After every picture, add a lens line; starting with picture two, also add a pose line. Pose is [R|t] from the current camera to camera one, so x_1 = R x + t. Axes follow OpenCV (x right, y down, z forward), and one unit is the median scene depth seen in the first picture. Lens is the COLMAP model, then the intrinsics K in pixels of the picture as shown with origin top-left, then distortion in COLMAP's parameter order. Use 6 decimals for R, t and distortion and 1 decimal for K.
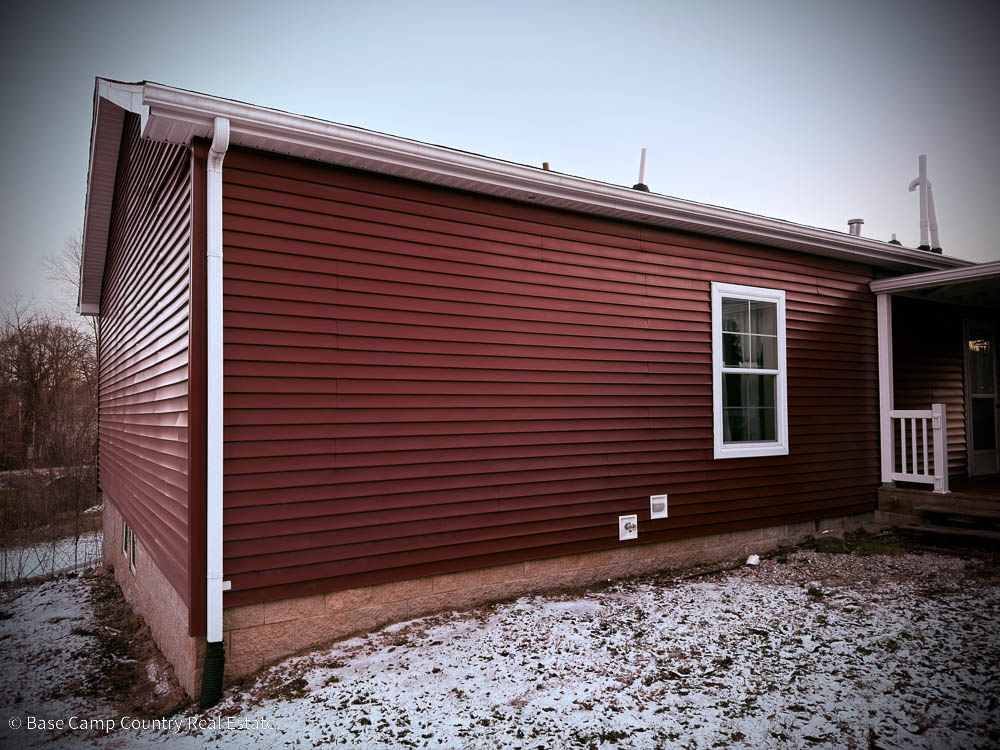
lens RADIAL K [[712.3, 0, 510.5], [0, 712.3, 375.2], [0, 0, 1]] dist [0.034059, -0.009013]
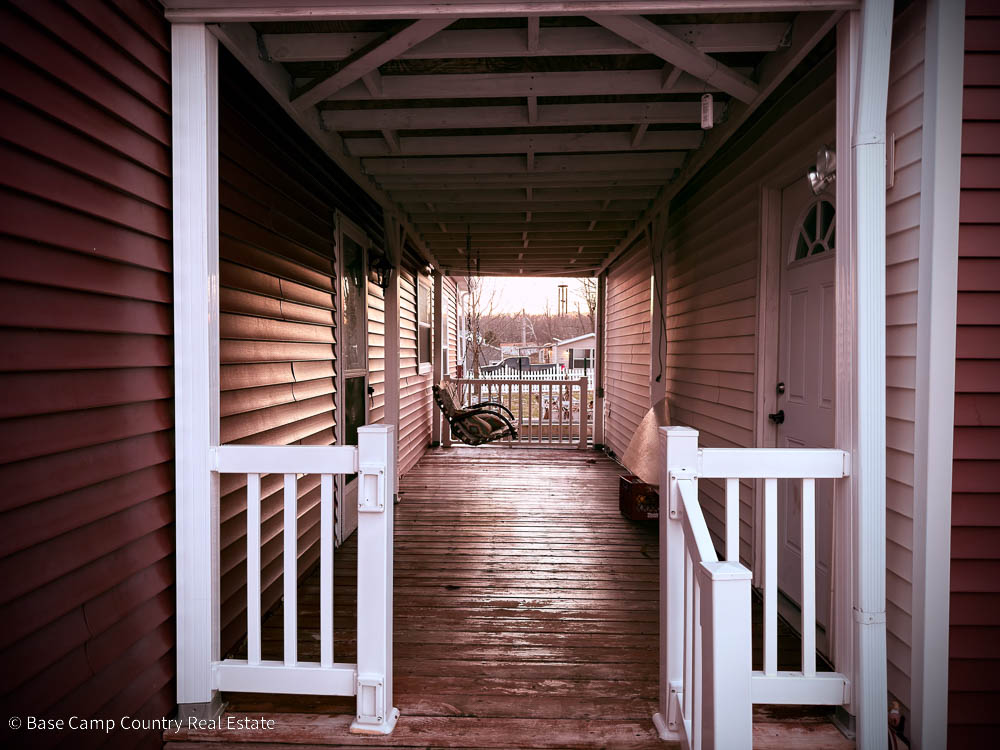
lens RADIAL K [[712.3, 0, 507.0], [0, 712.3, 375.0], [0, 0, 1]] dist [0.034059, -0.009013]
pose [[0.564400, -0.018475, 0.825295, 0.407643], [-0.037398, 0.998151, 0.047921, 0.002742], [-0.824654, -0.057911, 0.562665, 0.842874]]
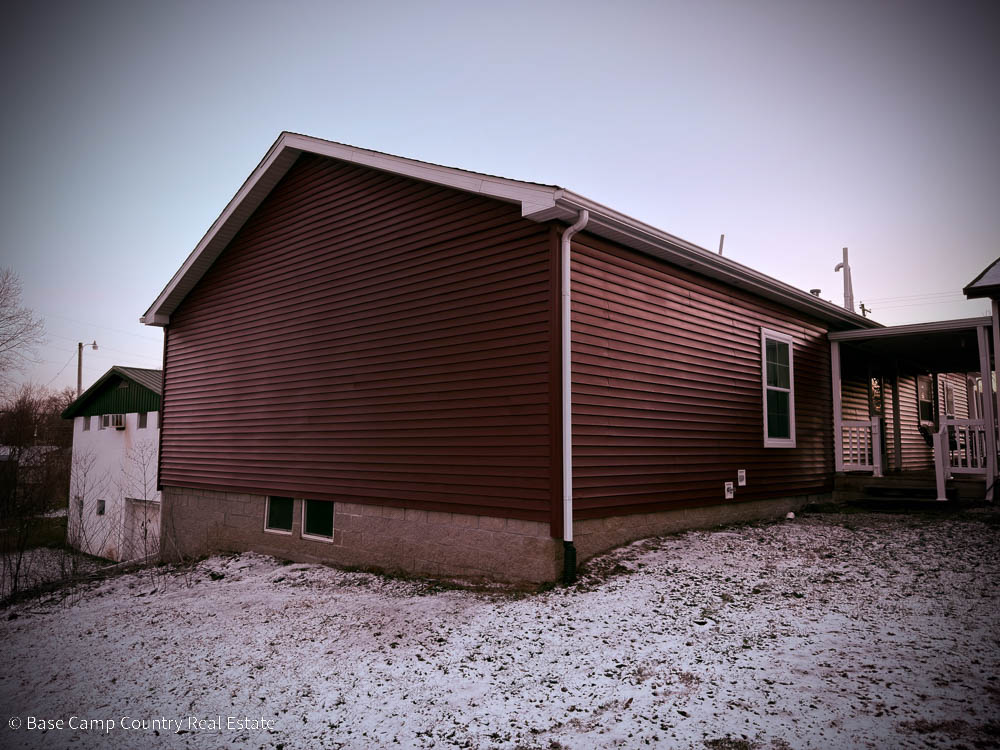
lens RADIAL K [[712.3, 0, 499.6], [0, 712.3, 374.7], [0, 0, 1]] dist [0.034059, -0.009013]
pose [[0.971706, 0.034018, 0.233731, -0.541989], [-0.021223, 0.998146, -0.057042, 0.058263], [-0.235238, 0.050467, 0.970627, -0.278258]]
